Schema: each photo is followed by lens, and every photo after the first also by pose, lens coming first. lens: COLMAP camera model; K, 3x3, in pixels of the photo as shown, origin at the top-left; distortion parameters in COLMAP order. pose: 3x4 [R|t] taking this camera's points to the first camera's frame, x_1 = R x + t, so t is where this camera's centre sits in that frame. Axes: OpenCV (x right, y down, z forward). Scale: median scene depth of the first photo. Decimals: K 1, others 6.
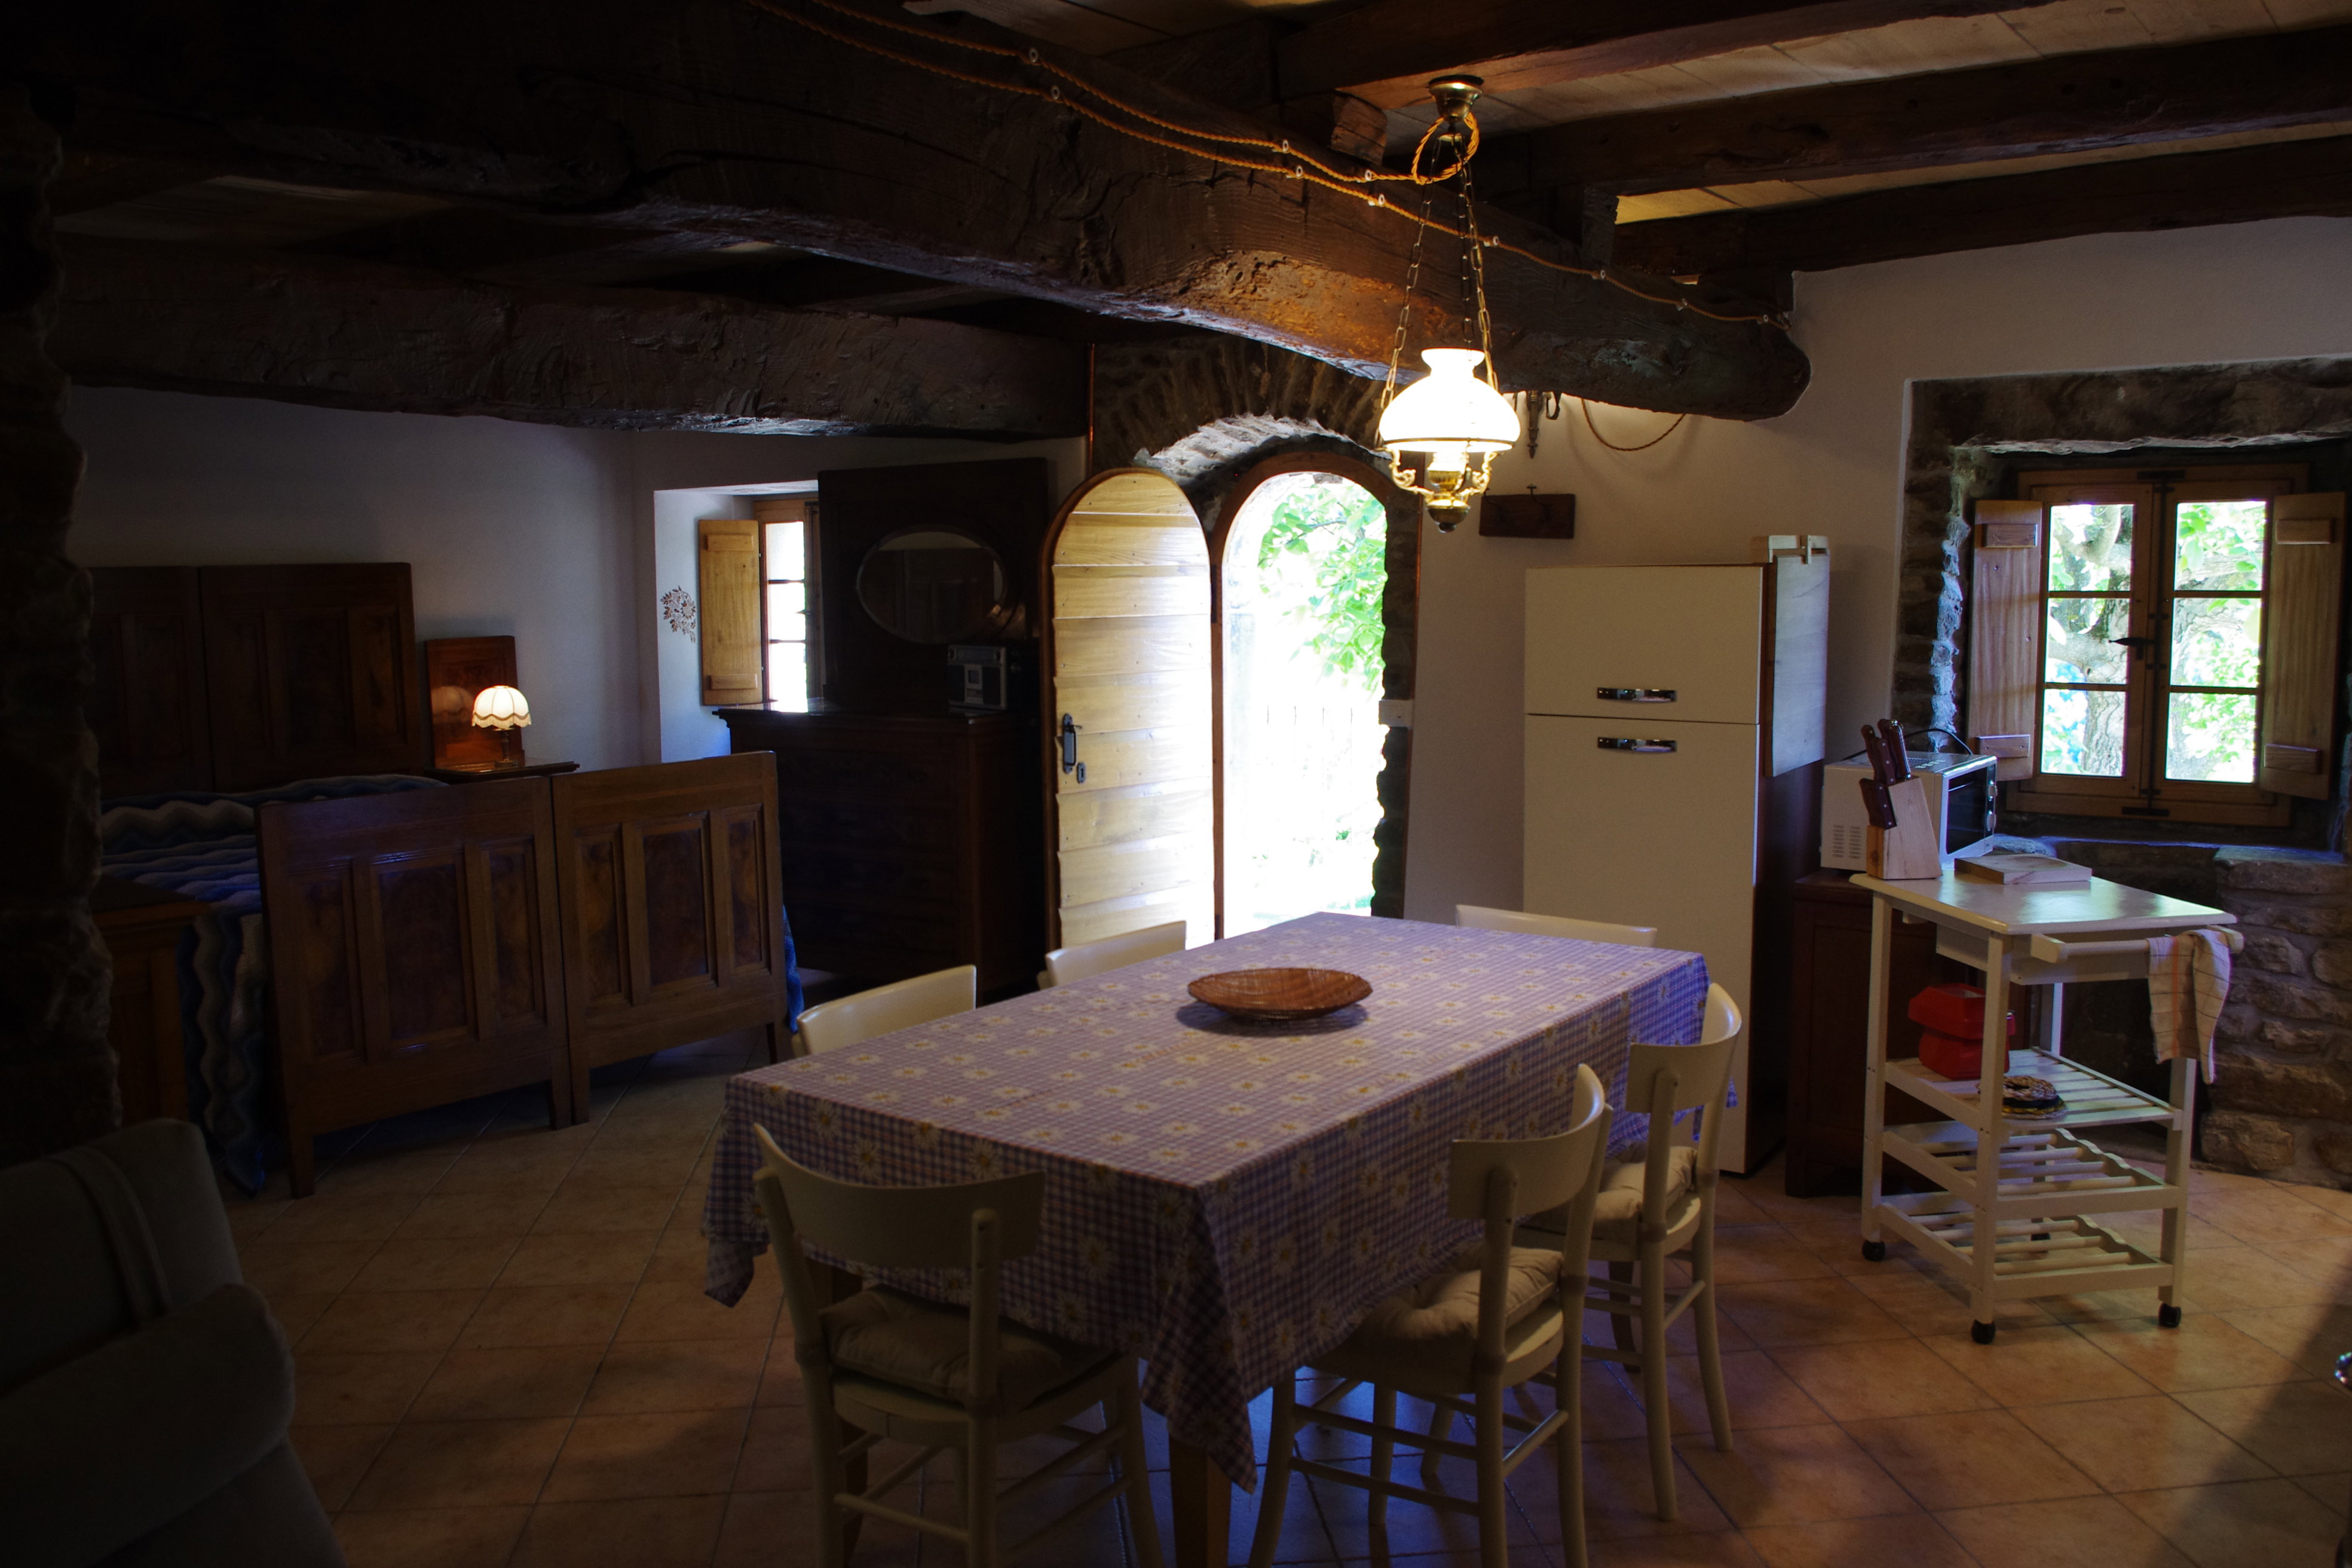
lens RADIAL K [[1848.6, 0, 1171.1], [0, 1848.6, 783.8], [0, 0, 1]] dist [-0.075402, 0.021837]
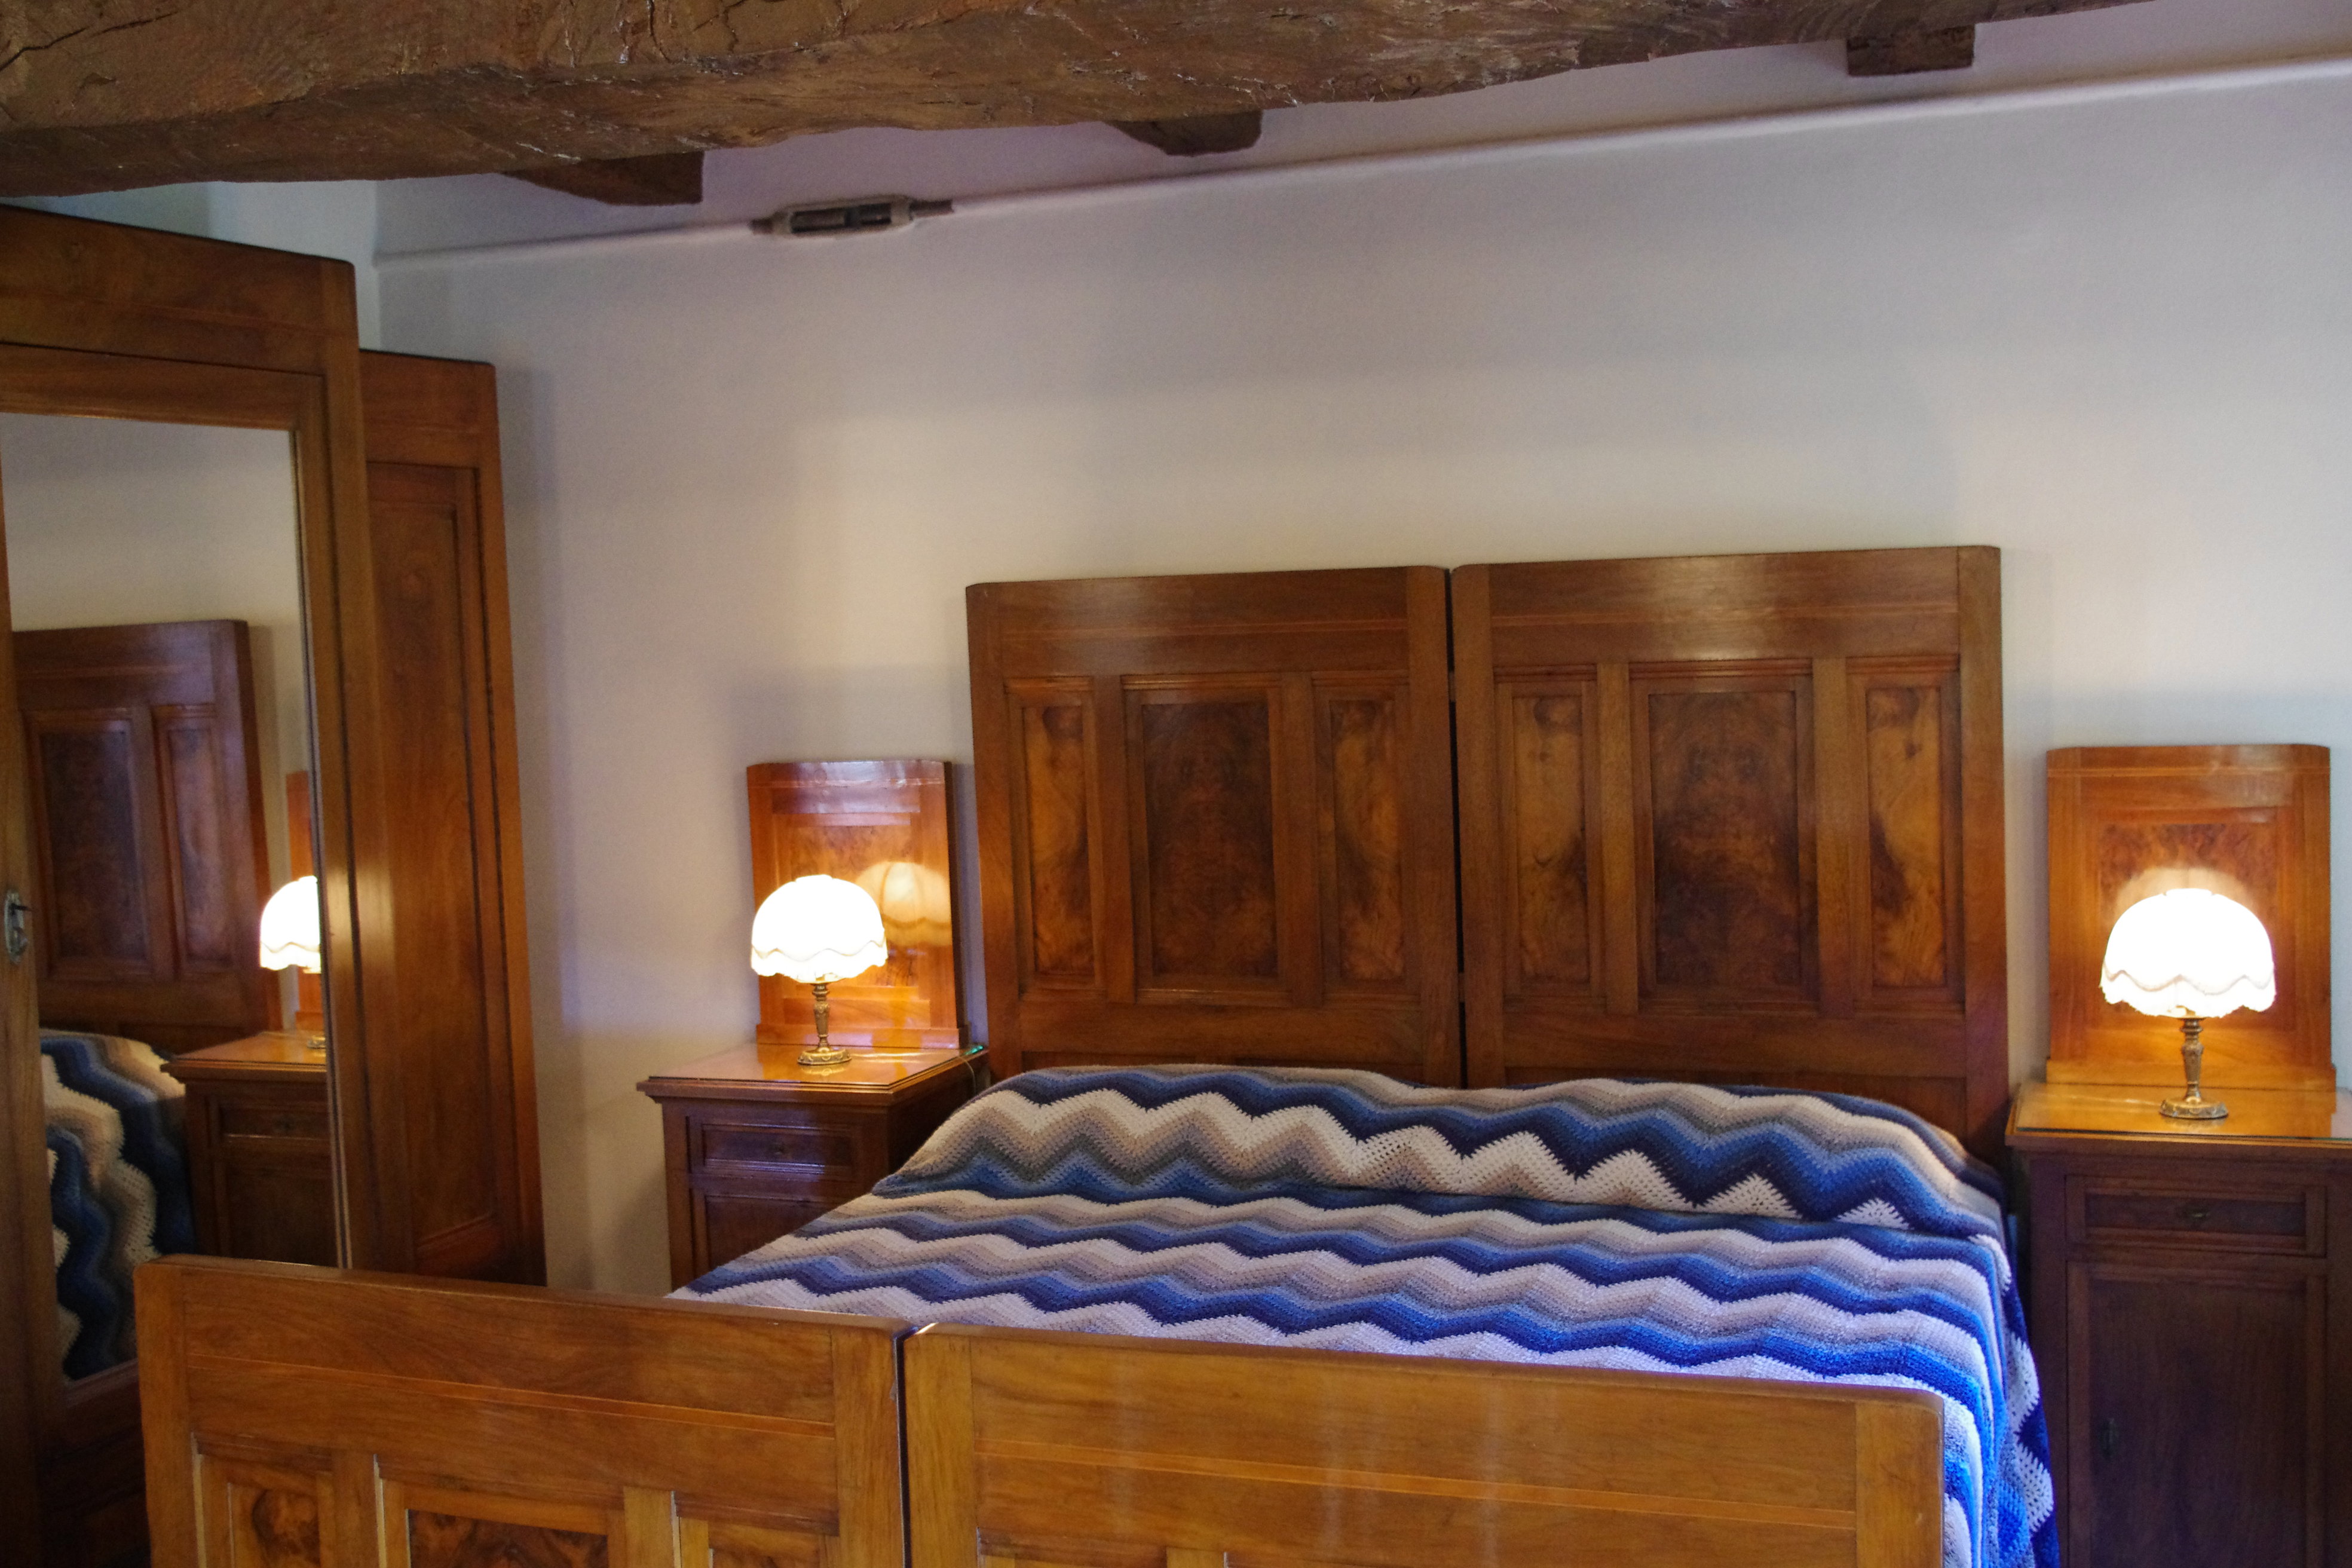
lens RADIAL K [[2669.7, 0, 1184.3], [0, 2669.7, 782.8], [0, 0, 1]] dist [-0.061068, 0.000000]
pose [[0.312728, 0.078190, -0.946619, 0.059387], [-0.079753, 0.995248, 0.055859, -0.089297], [0.946489, 0.058027, 0.317478, 0.663214]]
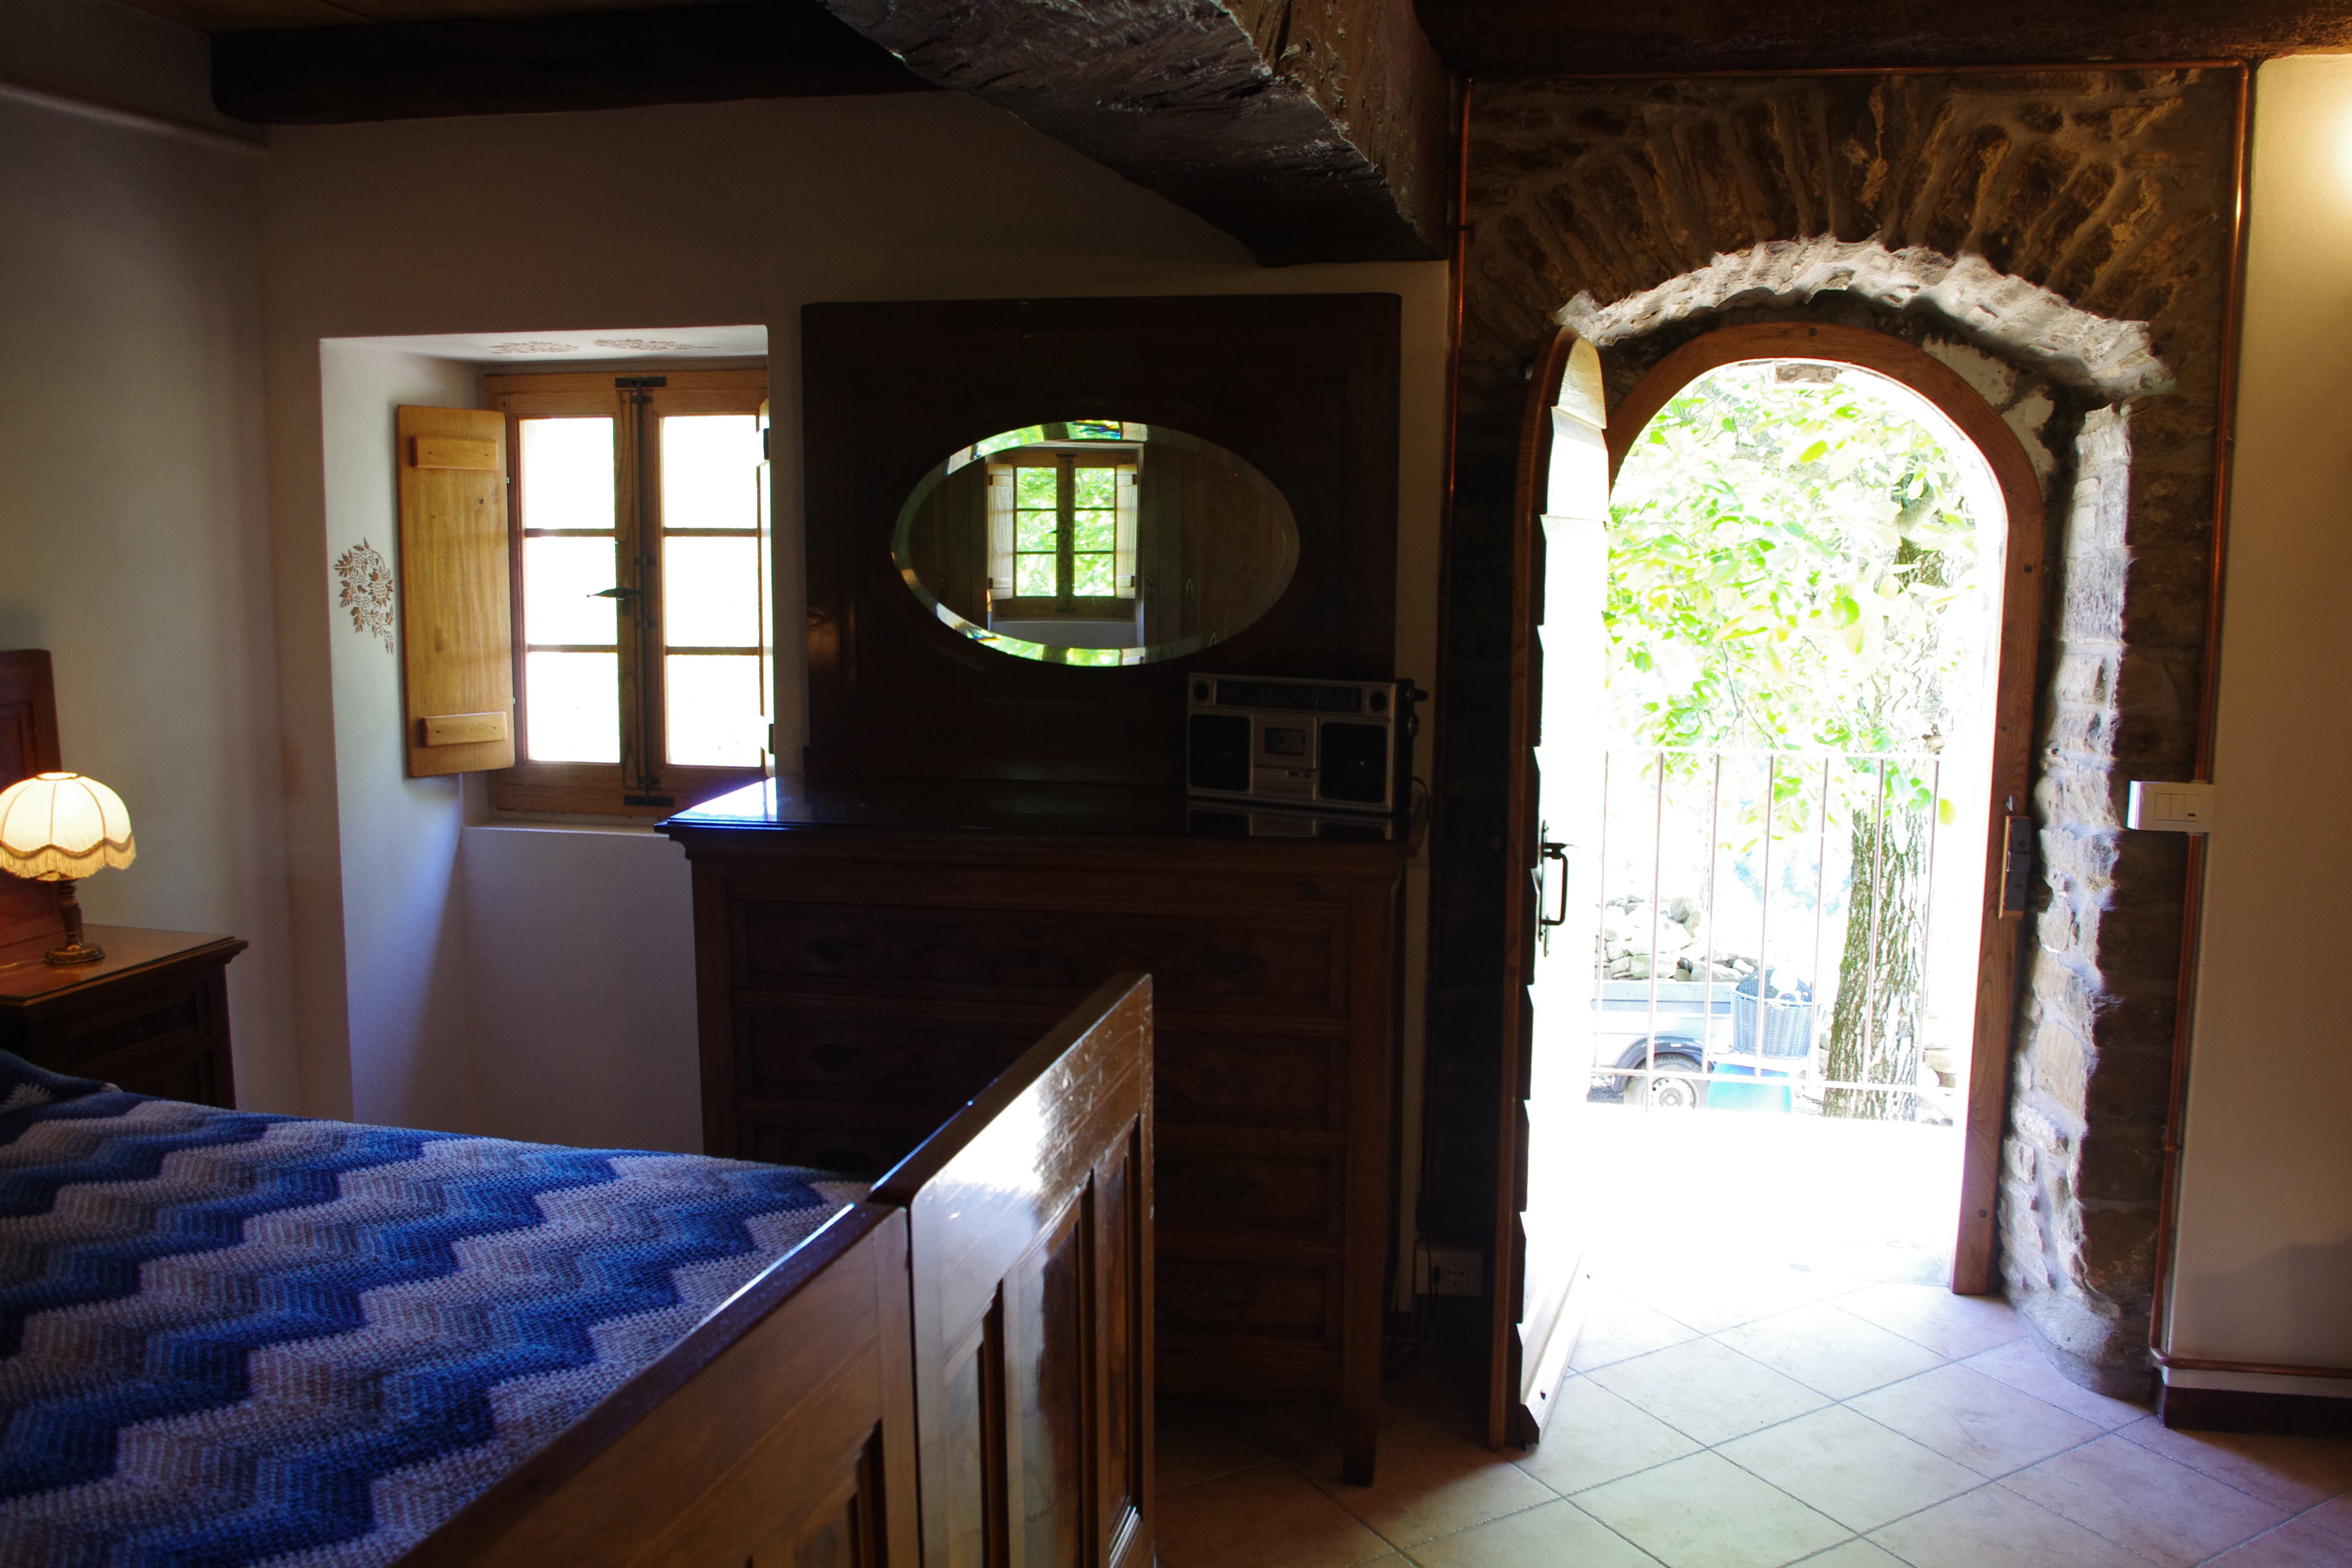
lens RADIAL K [[1848.6, 0, 1152.4], [0, 1848.6, 788.8], [0, 0, 1]] dist [-0.075402, 0.021837]
pose [[0.914590, -0.037628, 0.402627, -0.308053], [0.026830, 0.999114, 0.032427, -0.057635], [-0.403491, -0.018855, 0.914789, 0.529521]]
